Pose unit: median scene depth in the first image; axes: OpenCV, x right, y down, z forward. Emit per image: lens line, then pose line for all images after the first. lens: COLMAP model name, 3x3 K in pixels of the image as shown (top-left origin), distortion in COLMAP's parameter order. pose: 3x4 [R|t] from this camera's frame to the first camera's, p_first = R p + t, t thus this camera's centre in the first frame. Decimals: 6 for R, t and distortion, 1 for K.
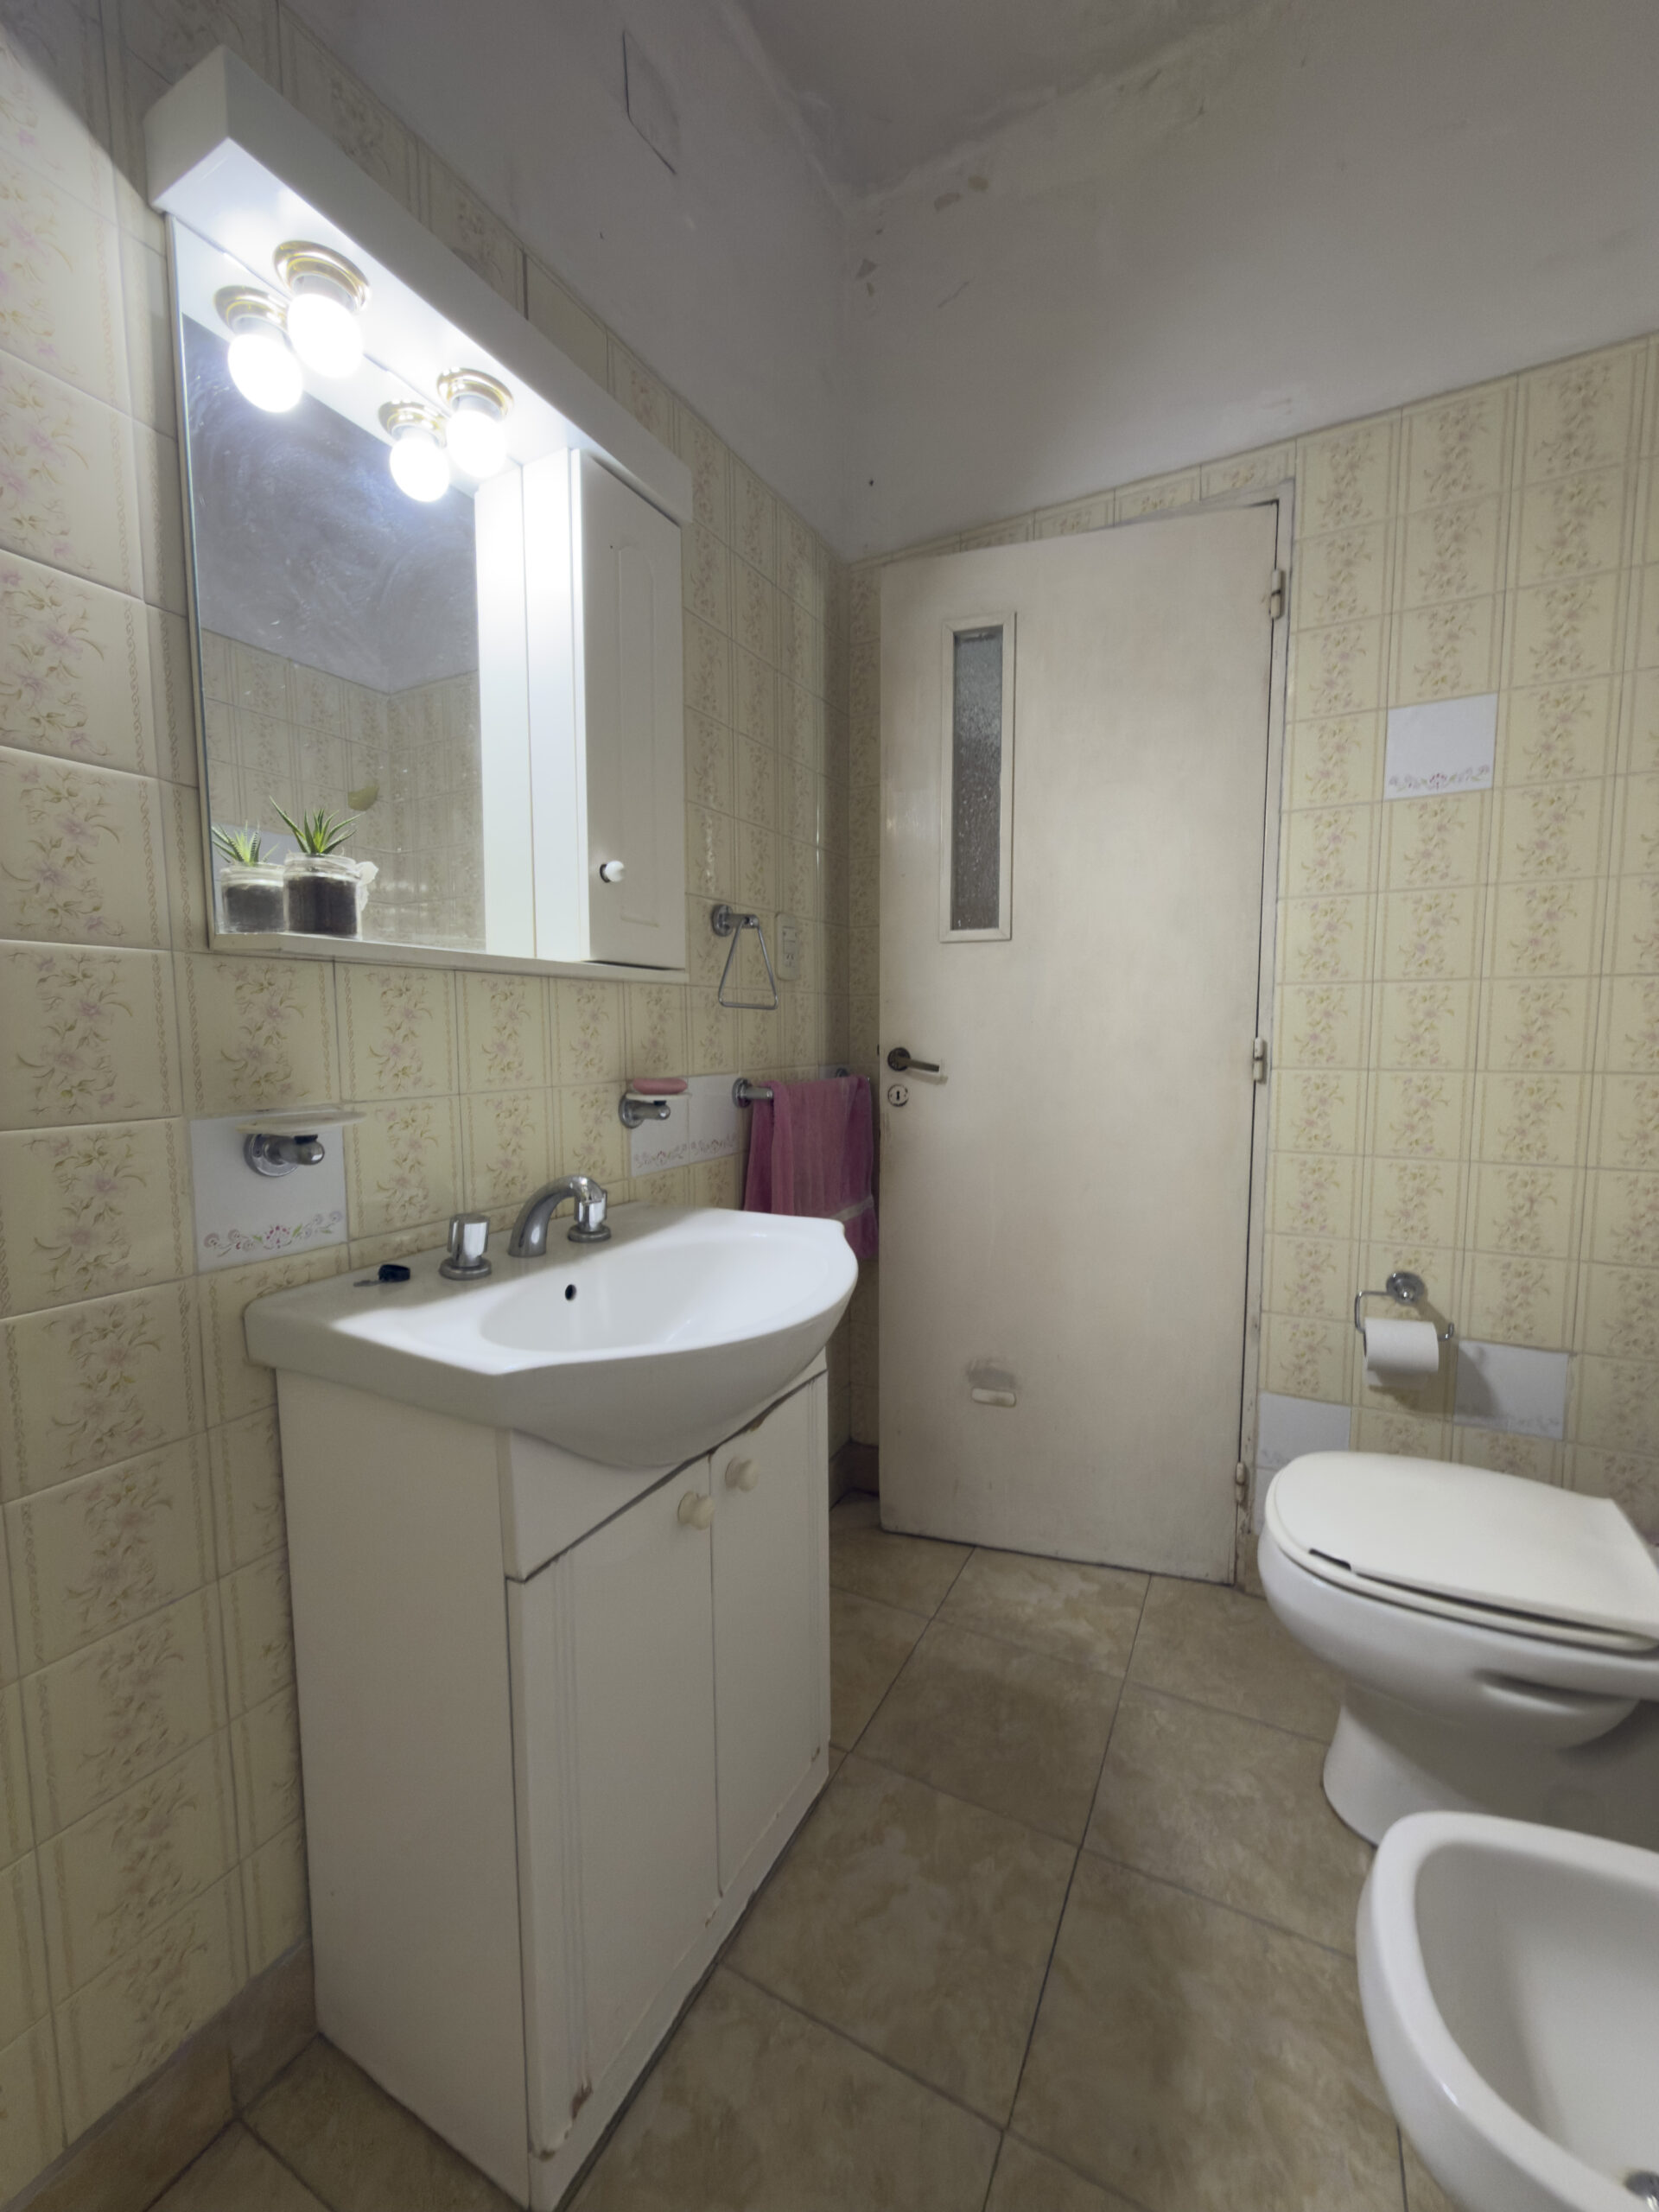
lens RADIAL K [[912.1, 0, 809.1], [0, 912.1, 1107.6], [0, 0, 1]] dist [0.001162, -0.000302]
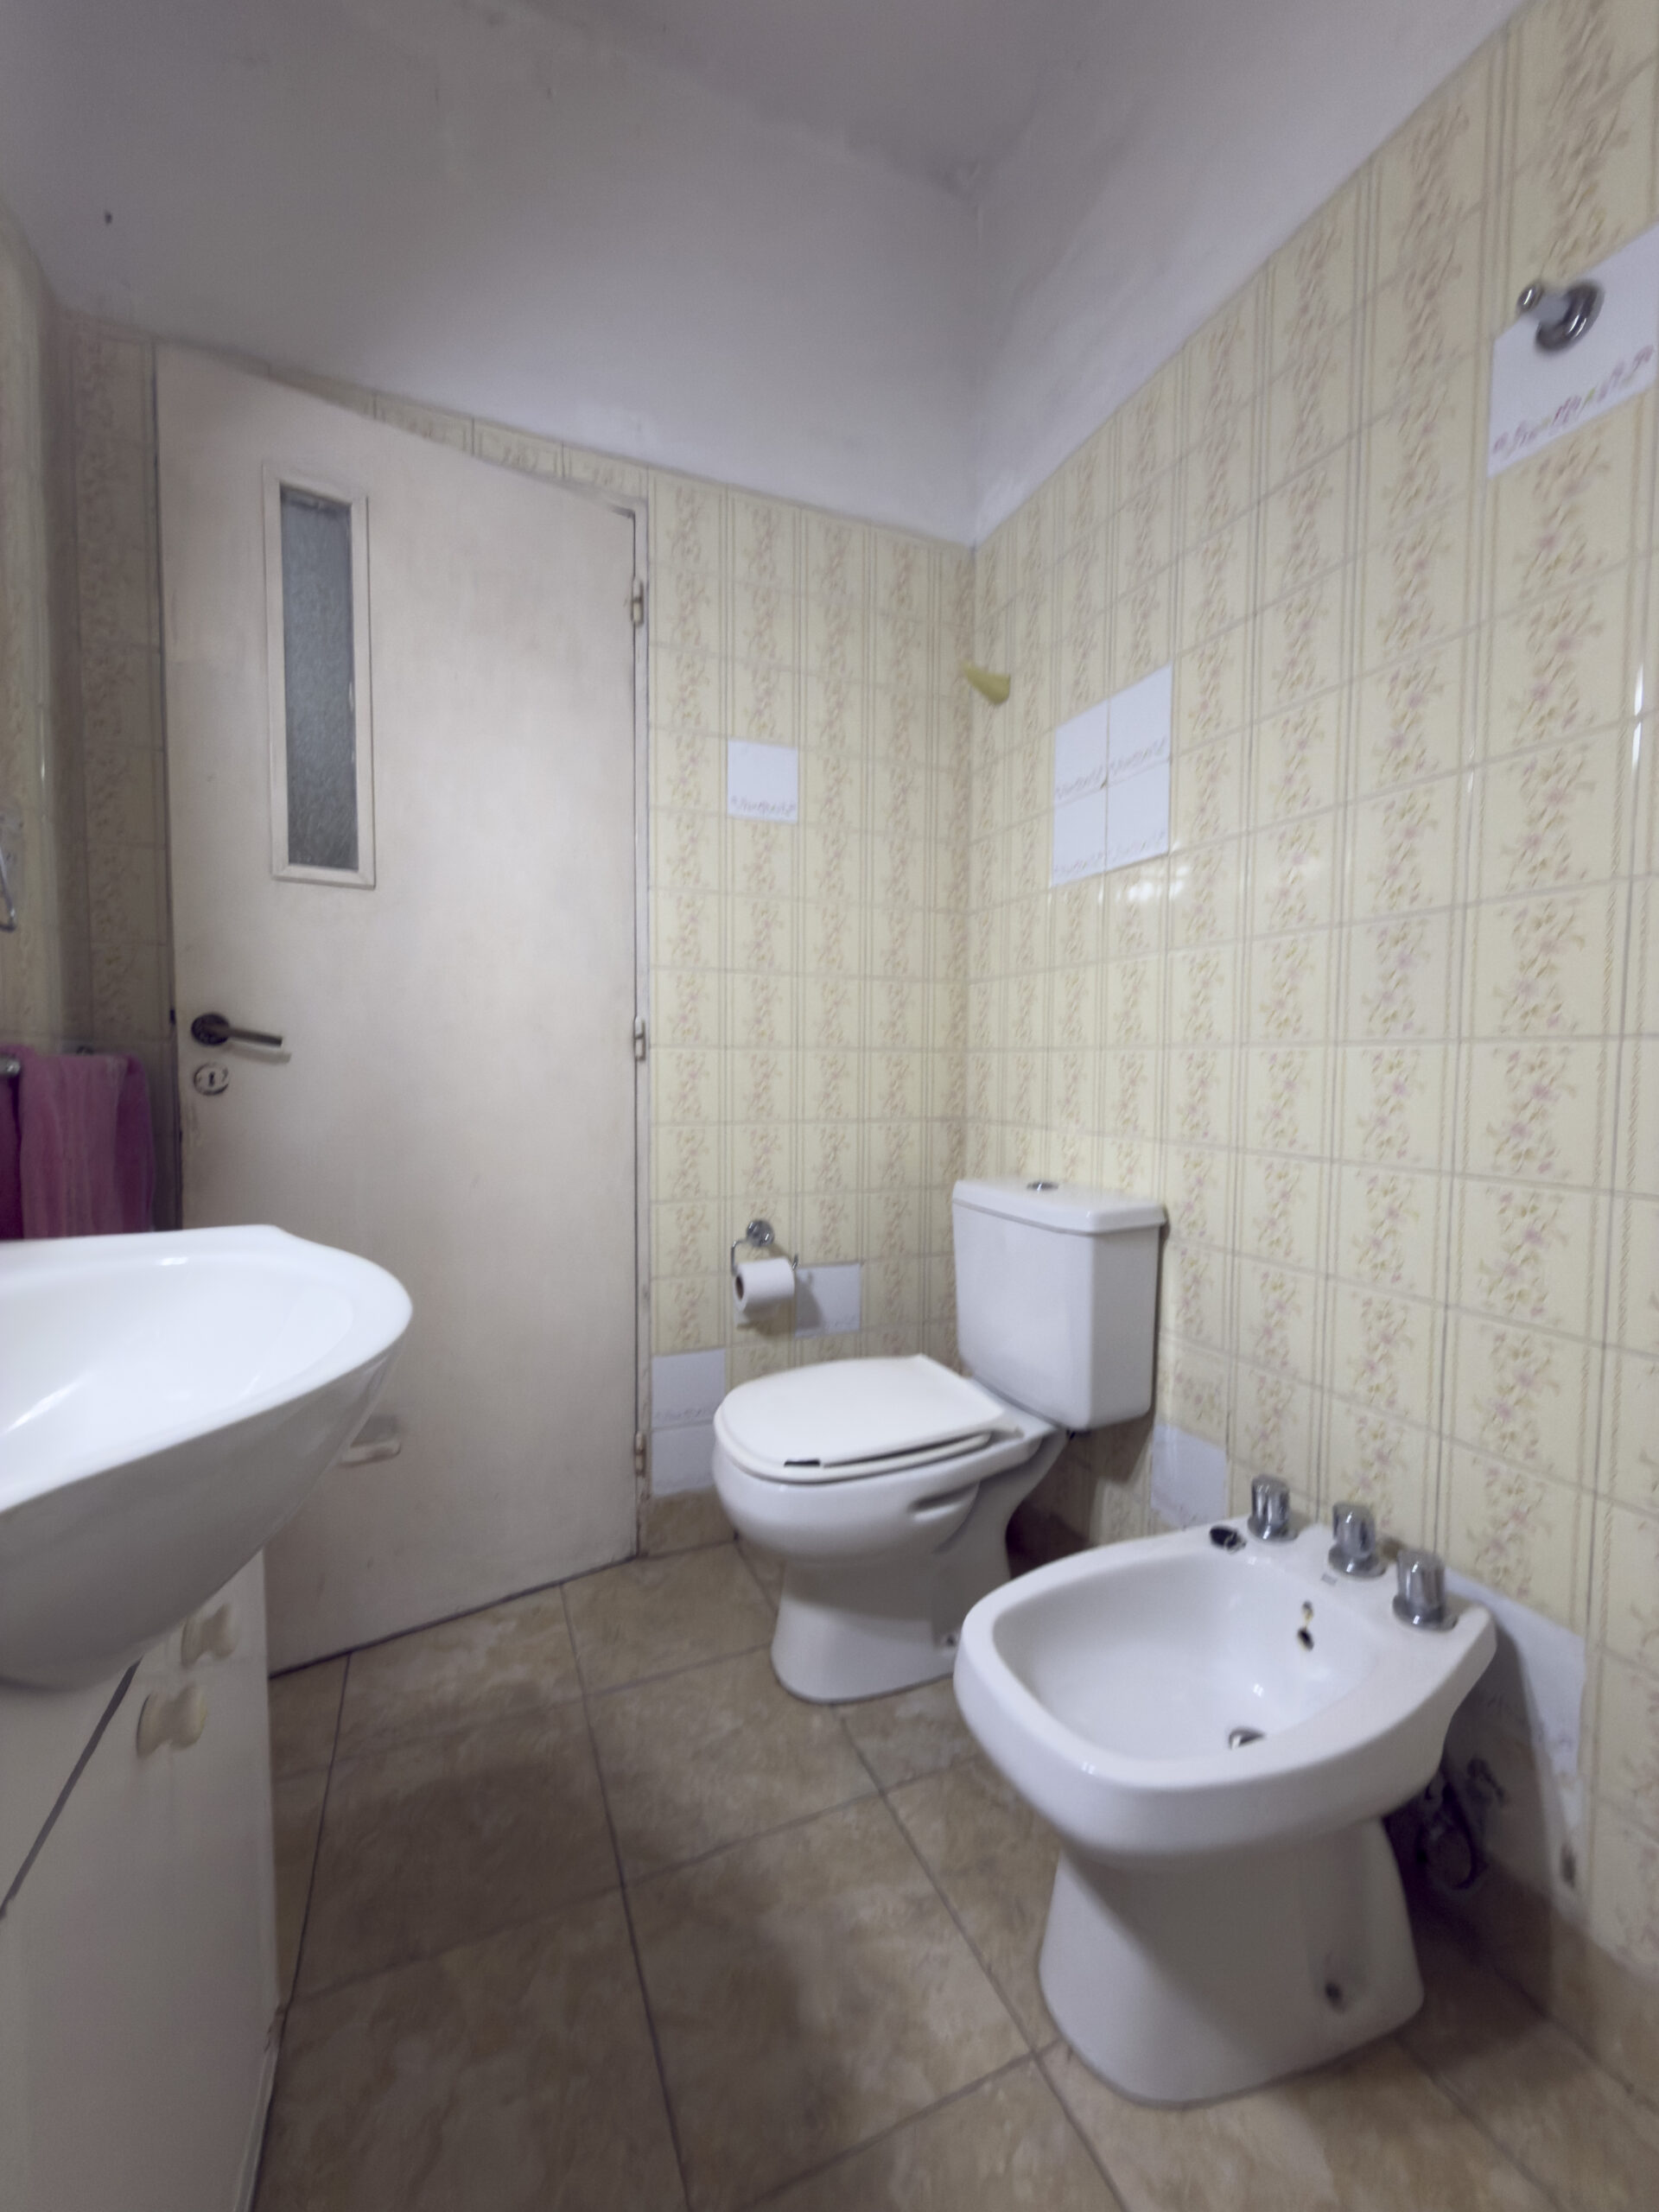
lens RADIAL K [[912.1, 0, 833.3], [0, 912.1, 1112.8], [0, 0, 1]] dist [0.001162, -0.000302]
pose [[0.606445, -0.027625, 0.794646, -0.214366], [0.059090, 0.998199, -0.010394, 0.059655], [-0.792927, 0.053259, 0.606984, 0.201424]]
